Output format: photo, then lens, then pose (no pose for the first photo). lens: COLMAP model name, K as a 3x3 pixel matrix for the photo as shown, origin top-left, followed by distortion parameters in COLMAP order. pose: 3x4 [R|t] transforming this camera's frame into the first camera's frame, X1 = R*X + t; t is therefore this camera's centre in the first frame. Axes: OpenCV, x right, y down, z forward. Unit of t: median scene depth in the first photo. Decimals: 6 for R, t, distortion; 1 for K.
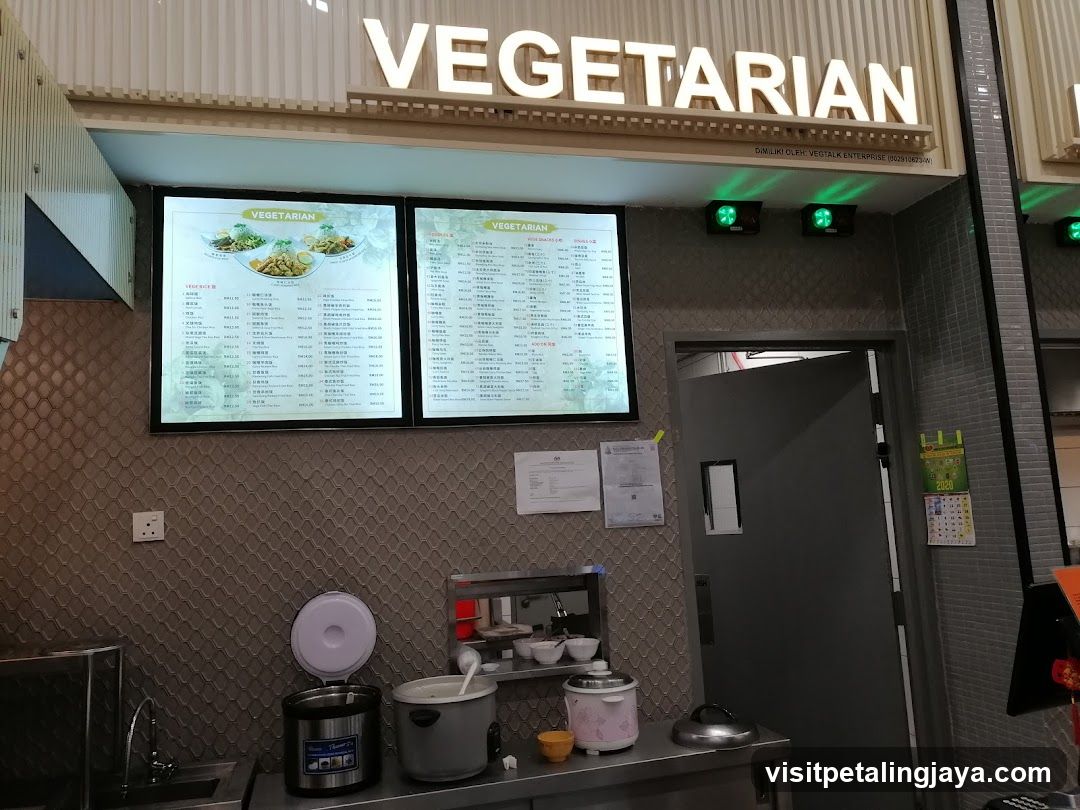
lens RADIAL K [[832.5, 0, 540.0], [0, 832.5, 405.0], [0, 0, 1]] dist [-0.001817, 0.001502]
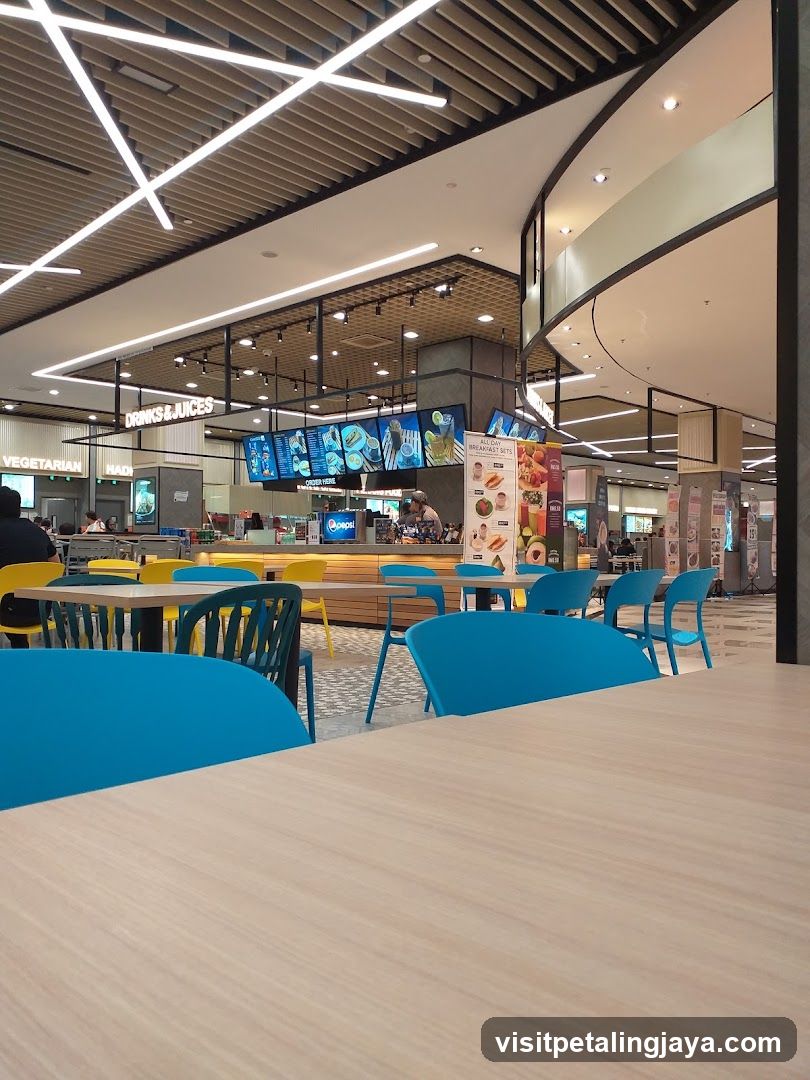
lens RADIAL K [[851.3, 0, 405.0], [0, 851.3, 540.0], [0, 0, 1]] dist [-0.005254, -0.005336]
pose [[0.839404, 0.064313, 0.539689, -0.952047], [-0.122897, 0.989716, 0.073206, -0.540311], [-0.529431, -0.127776, 0.838675, -5.712566]]
